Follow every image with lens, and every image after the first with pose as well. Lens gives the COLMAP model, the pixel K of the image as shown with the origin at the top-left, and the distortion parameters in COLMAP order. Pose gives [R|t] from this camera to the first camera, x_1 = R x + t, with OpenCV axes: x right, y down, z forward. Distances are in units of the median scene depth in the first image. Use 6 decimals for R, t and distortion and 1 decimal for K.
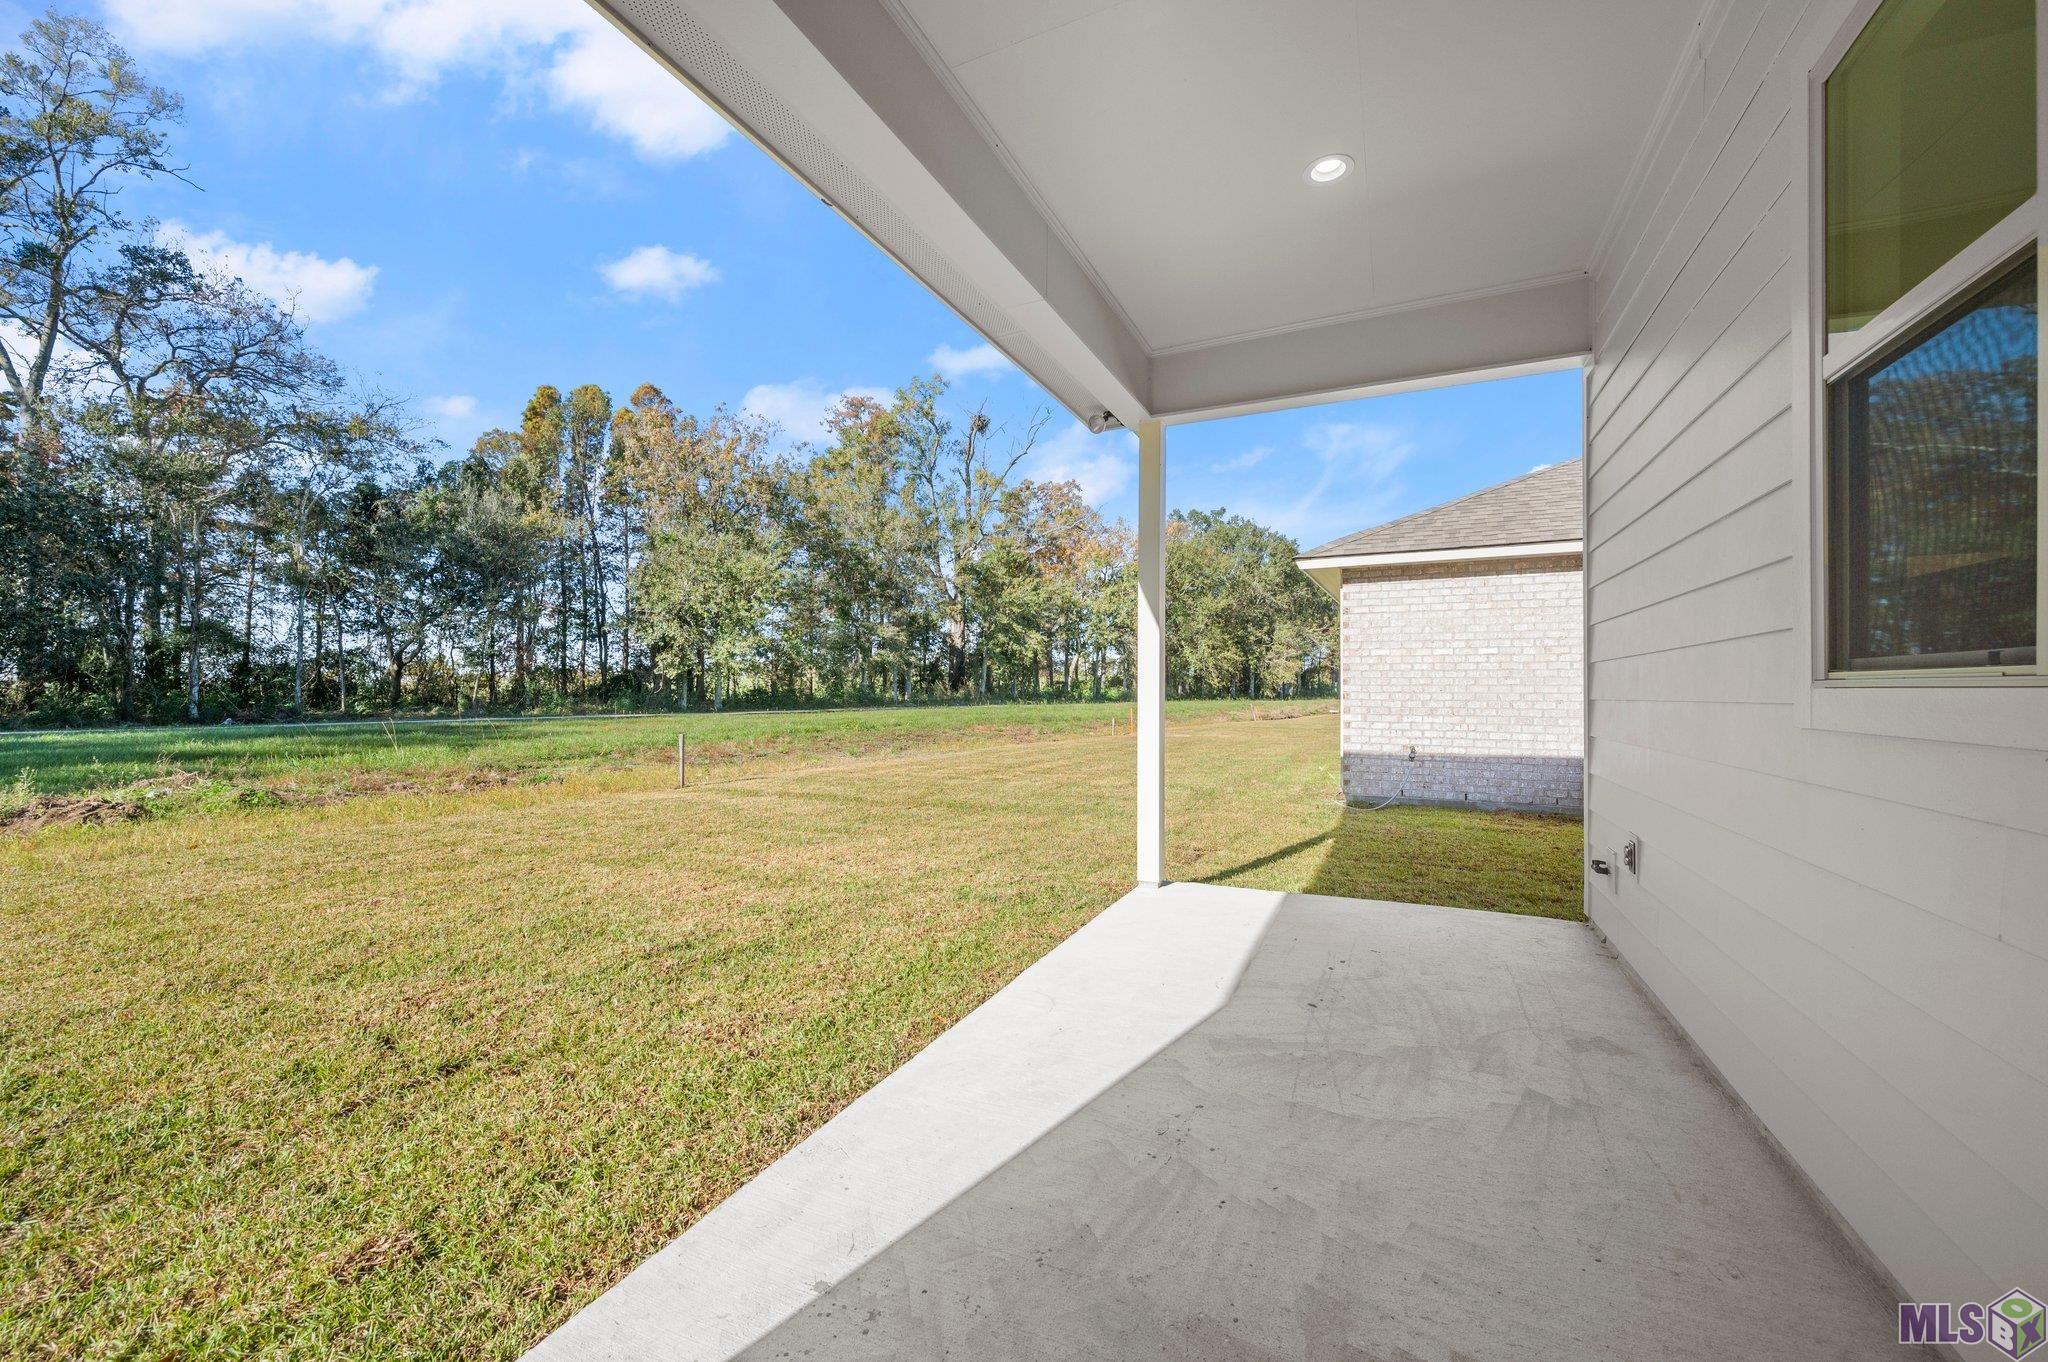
lens RADIAL K [[792.9, 0, 1028.4], [0, 792.9, 688.3], [0, 0, 1]] dist [0.000179, 0.000063]
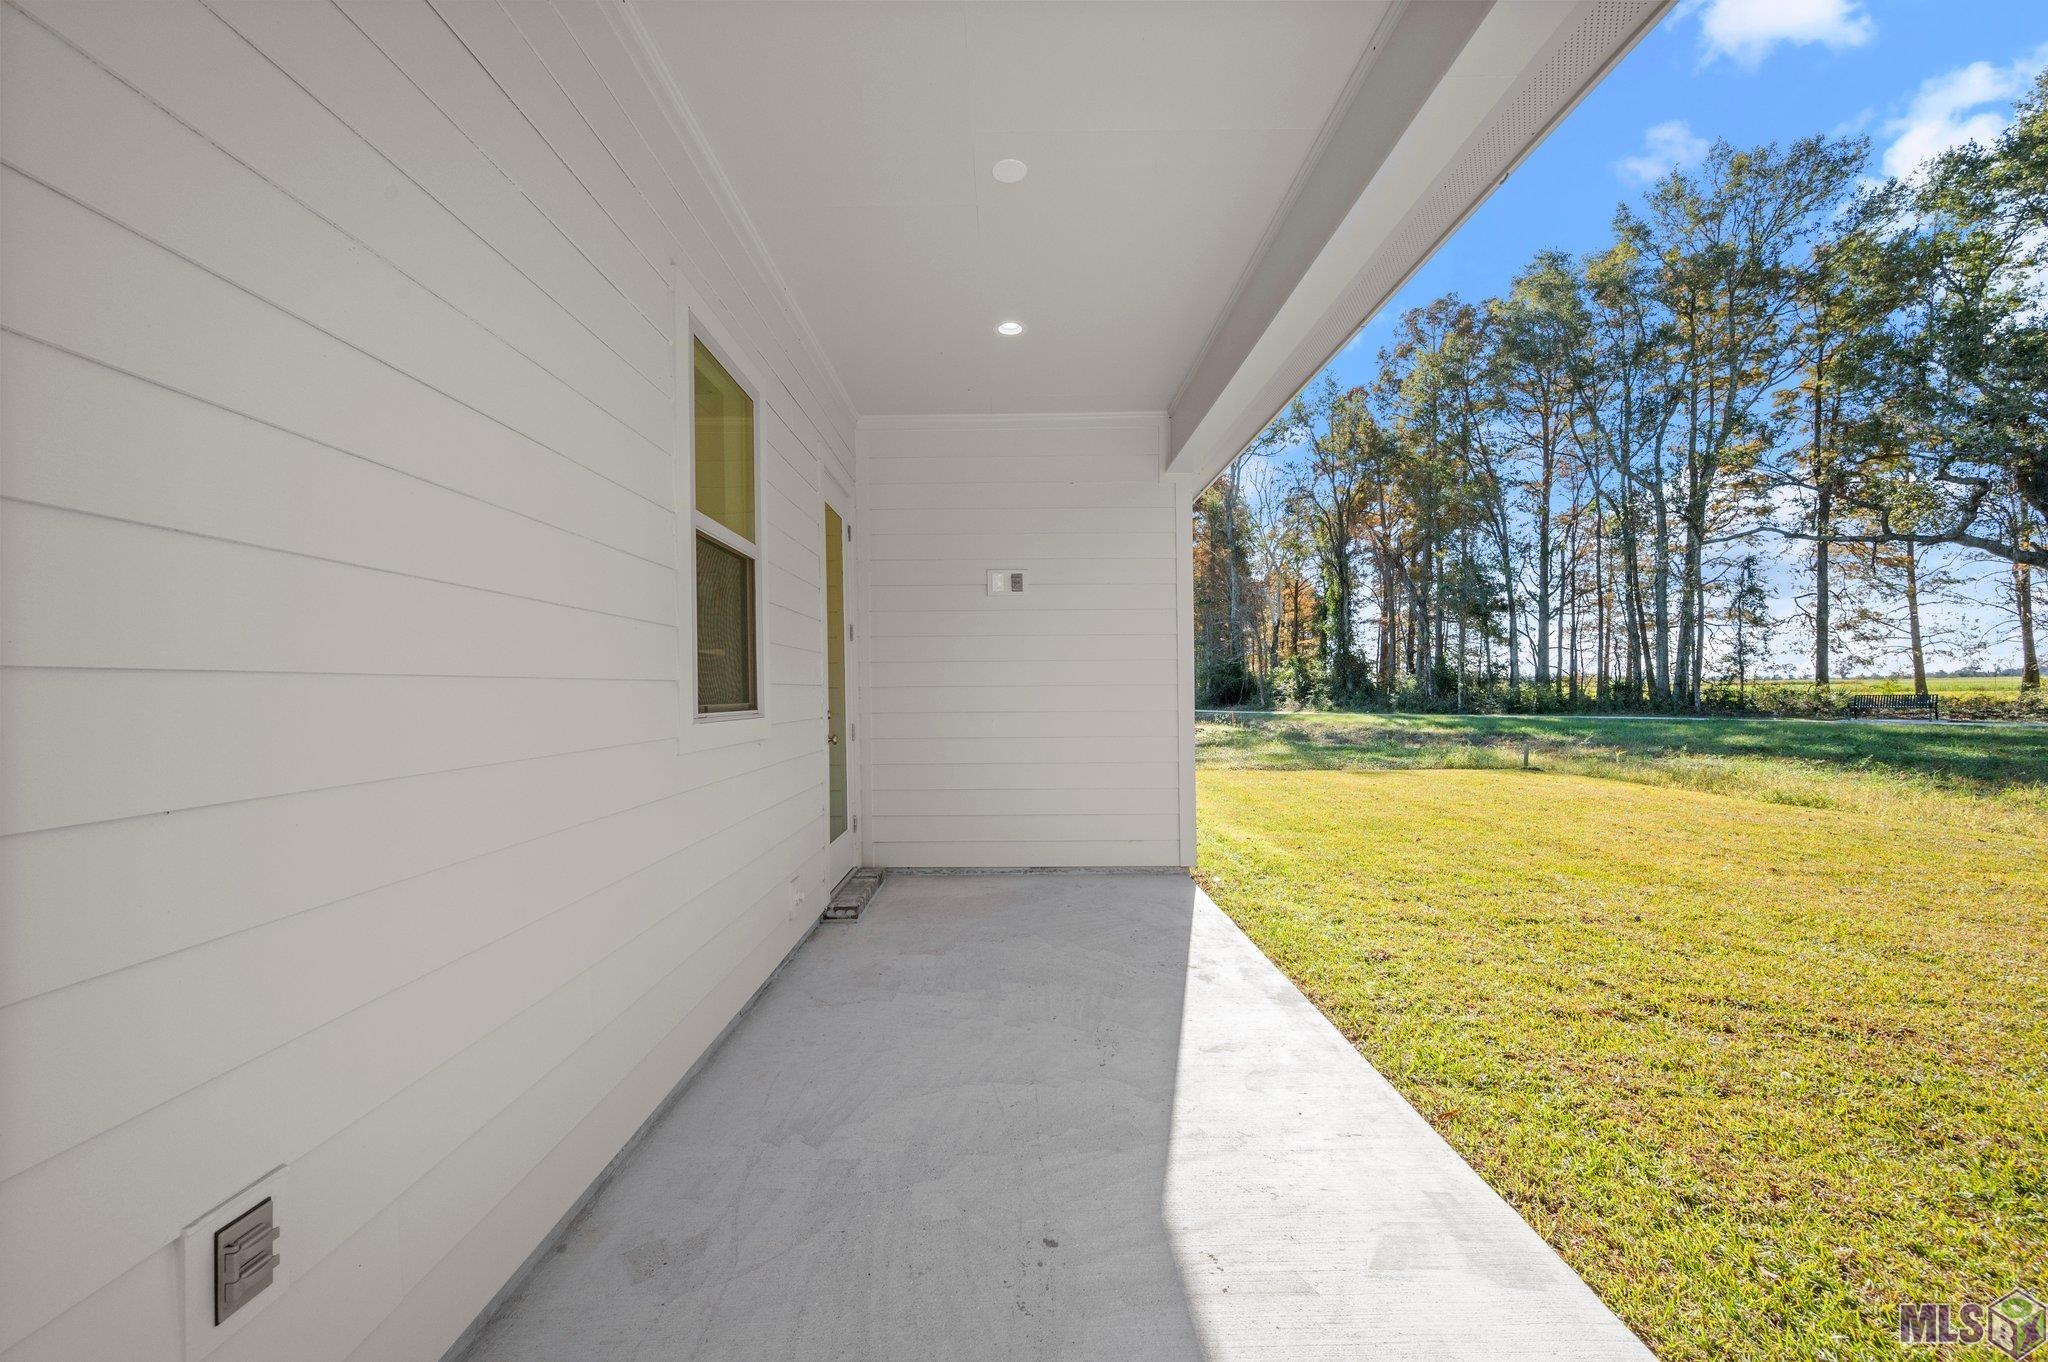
lens RADIAL K [[792.9, 0, 1024.2], [0, 792.9, 690.9], [0, 0, 1]] dist [0.000179, 0.000063]
pose [[-0.900273, 0.006320, -0.435281, 0.845806], [0.010821, 0.999911, -0.007863, -0.036406], [0.435192, -0.011790, -0.900260, 2.040378]]
